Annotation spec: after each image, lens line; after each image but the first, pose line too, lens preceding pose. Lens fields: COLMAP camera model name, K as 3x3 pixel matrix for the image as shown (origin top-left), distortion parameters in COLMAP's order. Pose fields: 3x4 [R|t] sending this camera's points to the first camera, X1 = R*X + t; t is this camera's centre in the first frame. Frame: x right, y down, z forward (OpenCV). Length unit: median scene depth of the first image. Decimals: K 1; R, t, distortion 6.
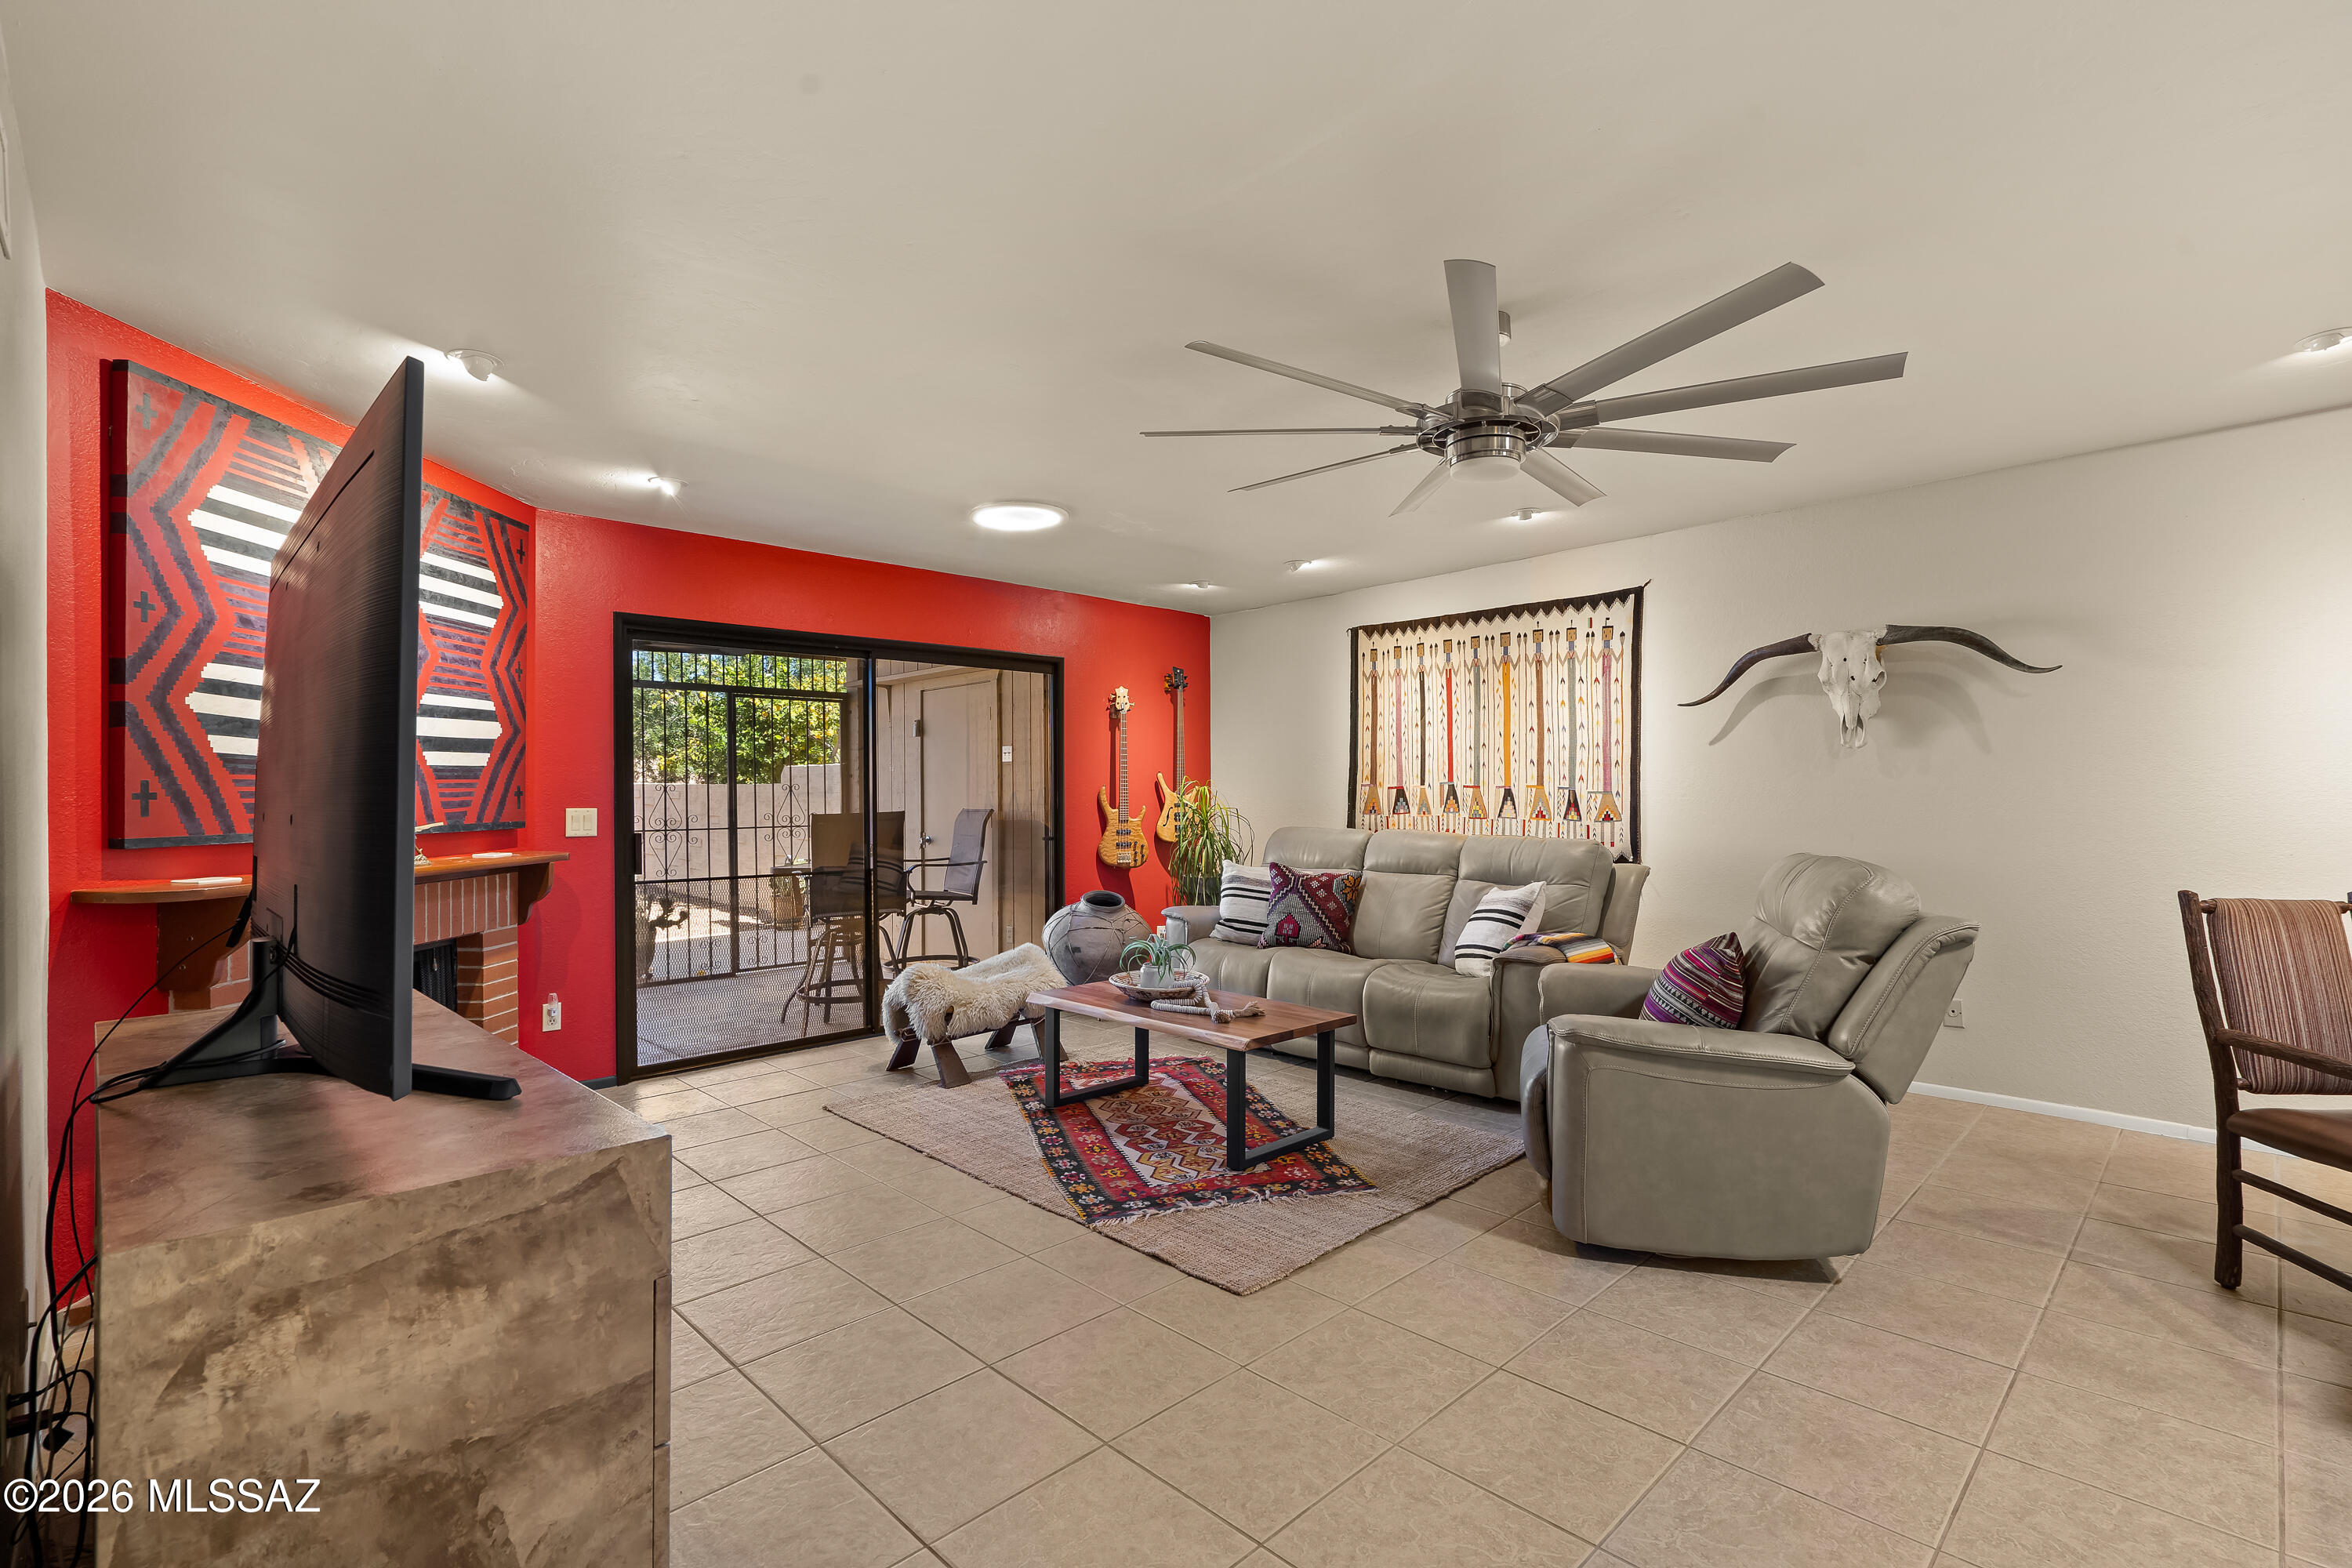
lens RADIAL K [[1077.3, 0, 1193.0], [0, 1077.3, 787.2], [0, 0, 1]] dist [-0.004121, 0.001878]
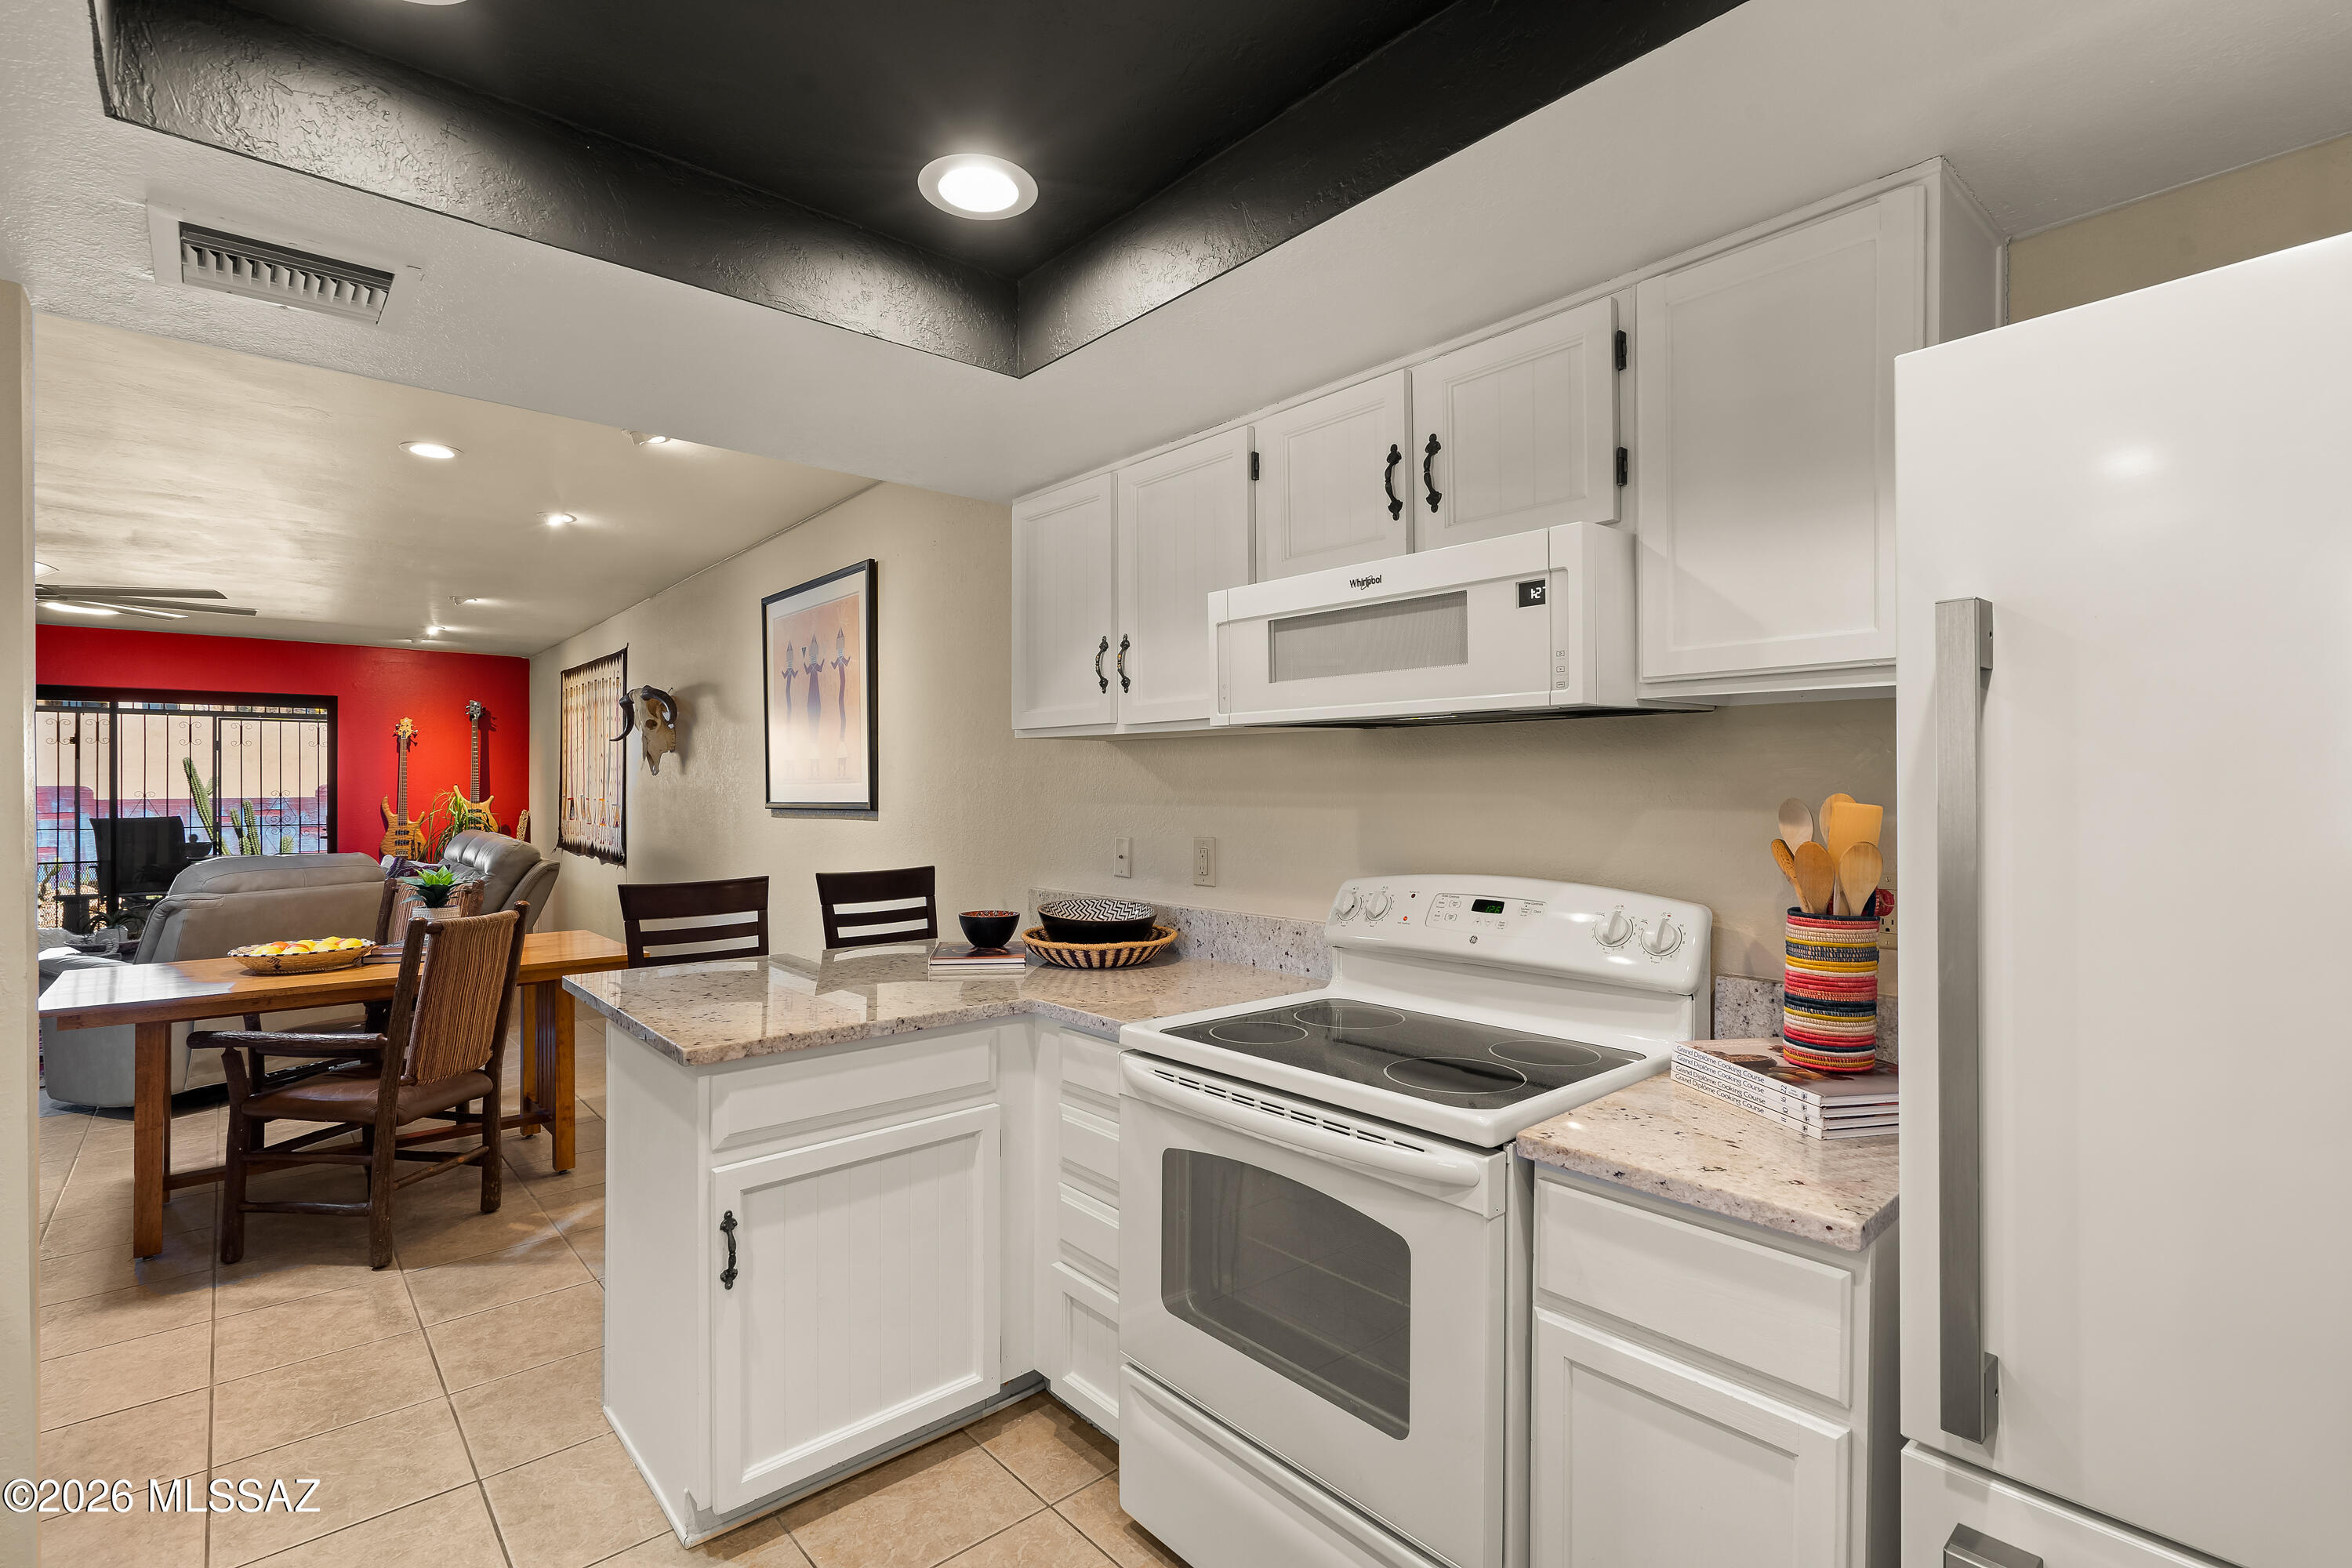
lens RADIAL K [[1077.3, 0, 1160.9], [0, 1077.3, 779.4], [0, 0, 1]] dist [-0.004121, 0.001878]
pose [[0.998243, 0.000347, -0.059248, 1.430820], [-0.000320, 1.000000, 0.000464, -0.033327], [0.059248, -0.000444, 0.998243, -0.333944]]
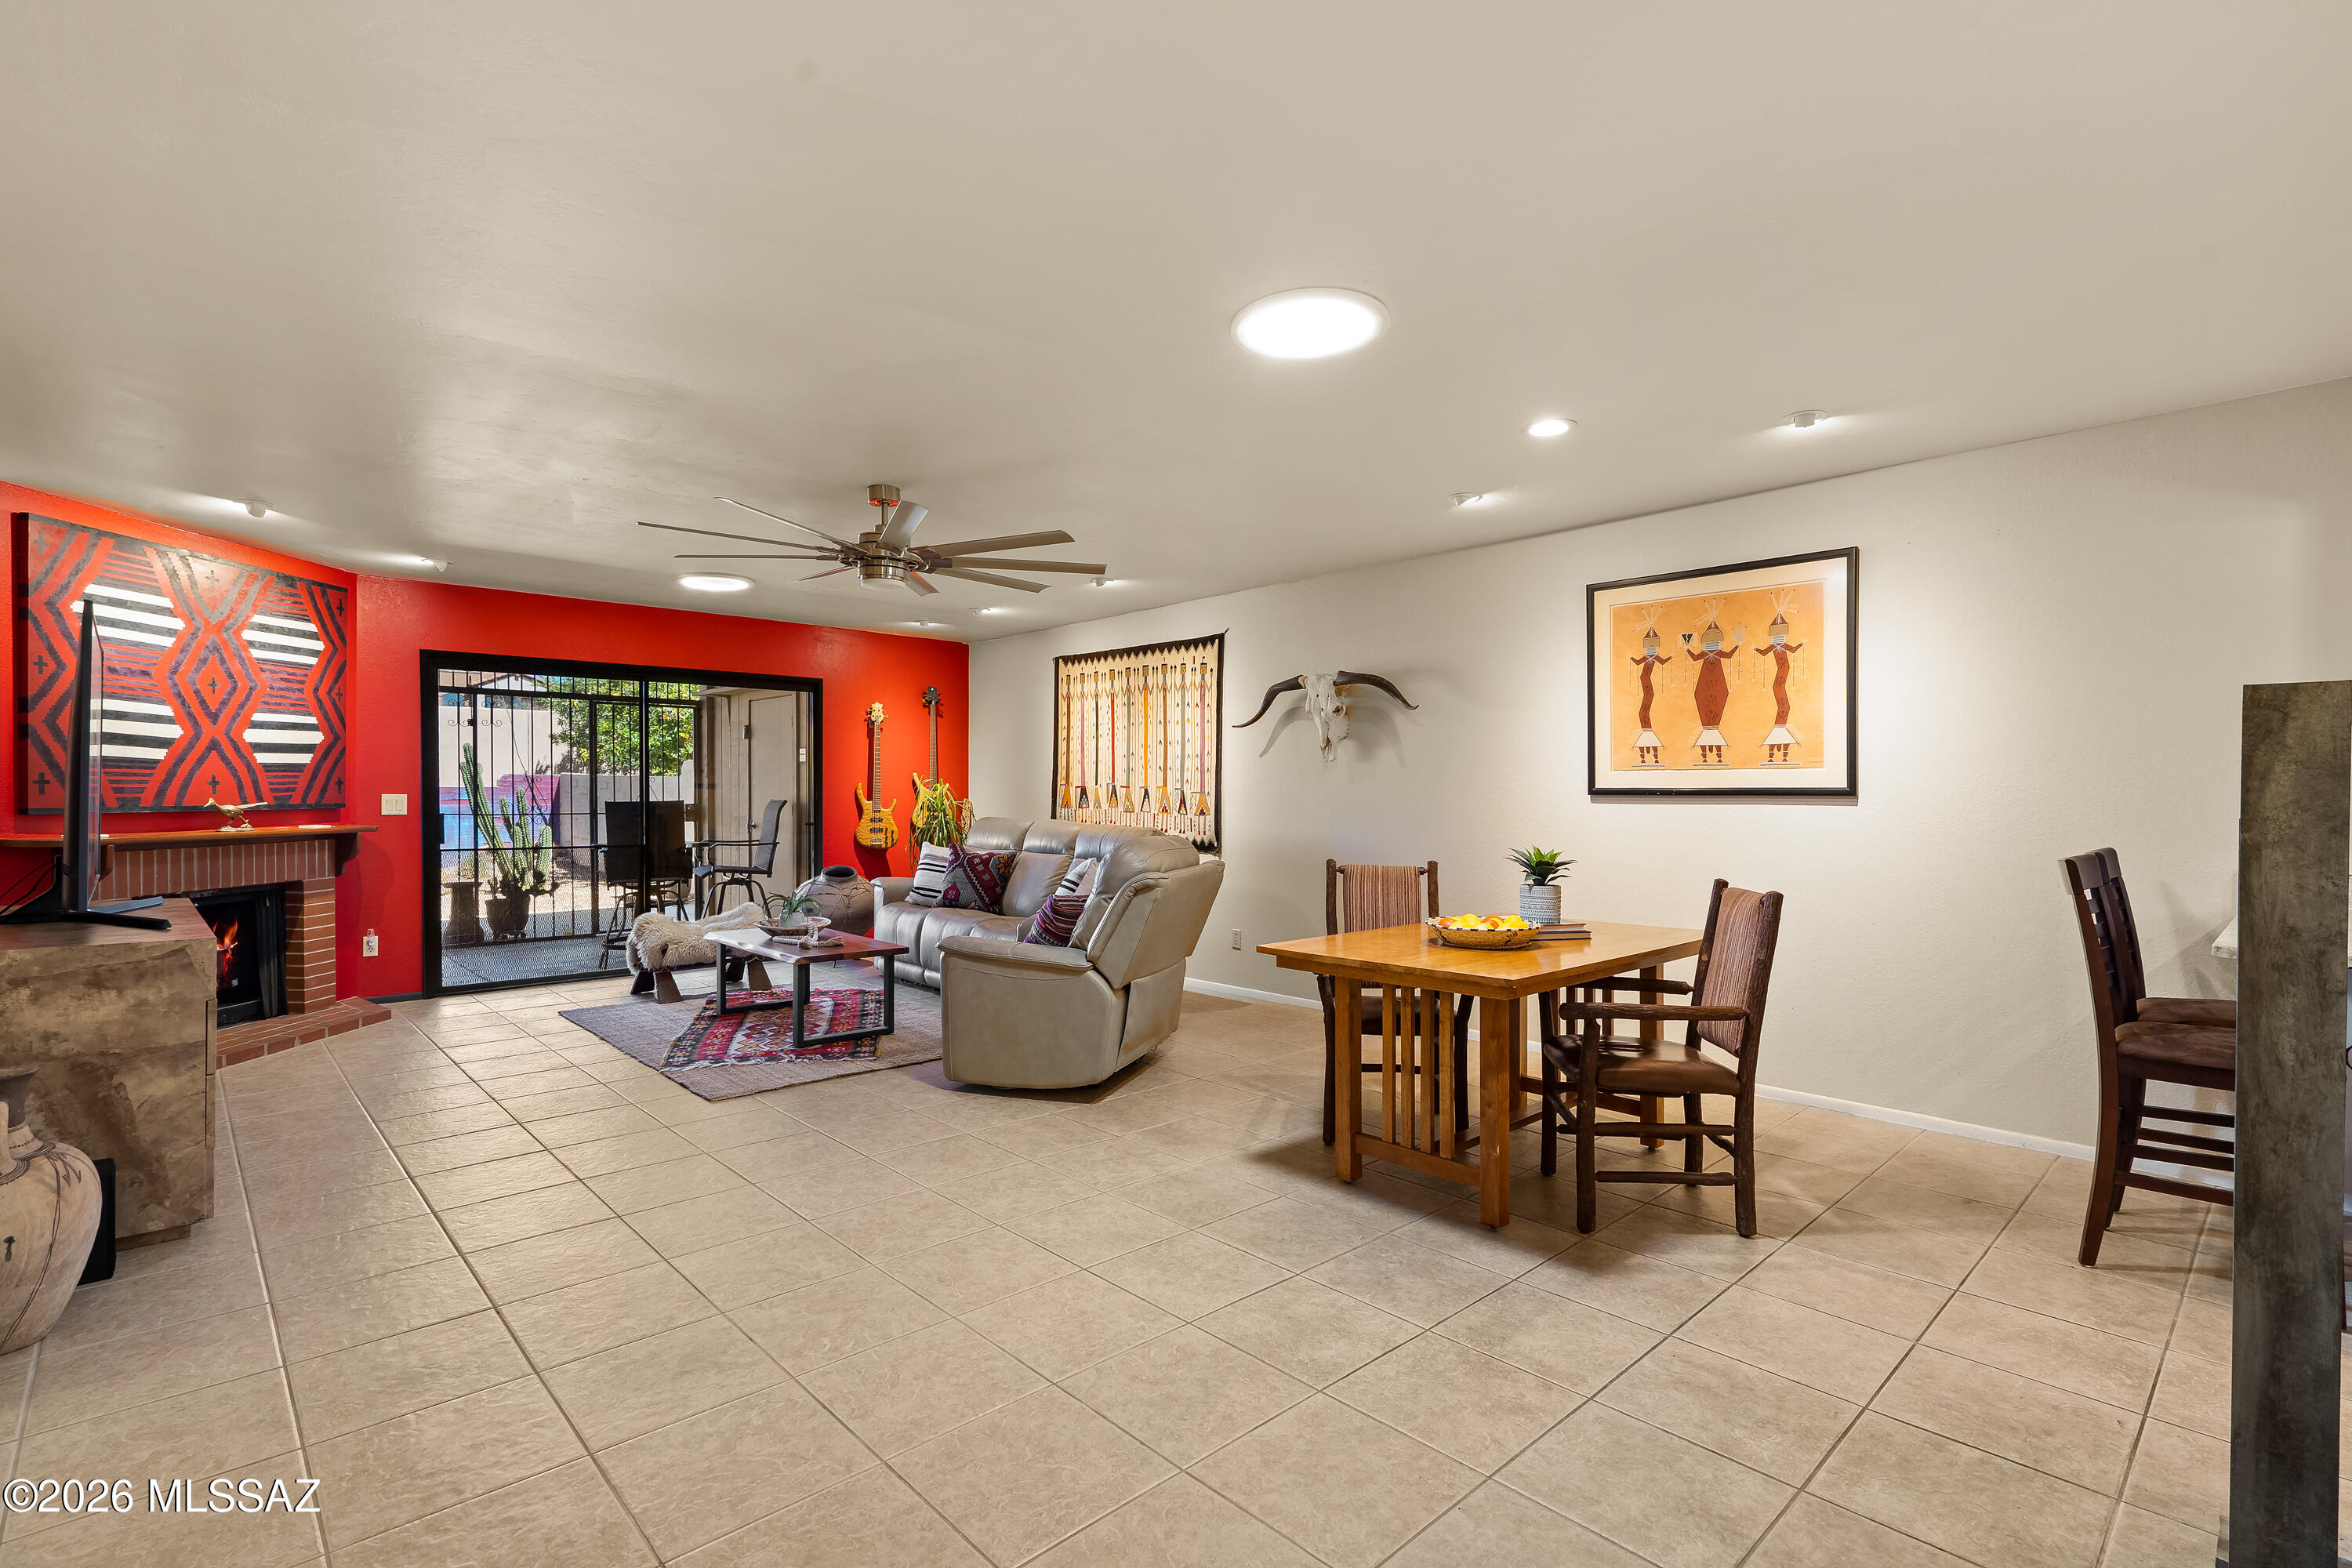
lens RADIAL K [[1077.3, 0, 1175.4], [0, 1077.3, 802.2], [0, 0, 1]] dist [-0.004121, 0.001878]
pose [[0.999775, 0.012981, -0.016778, 0.484040], [-0.012693, 0.999772, 0.017166, -0.006947], [0.016997, -0.016949, 0.999712, -0.375475]]
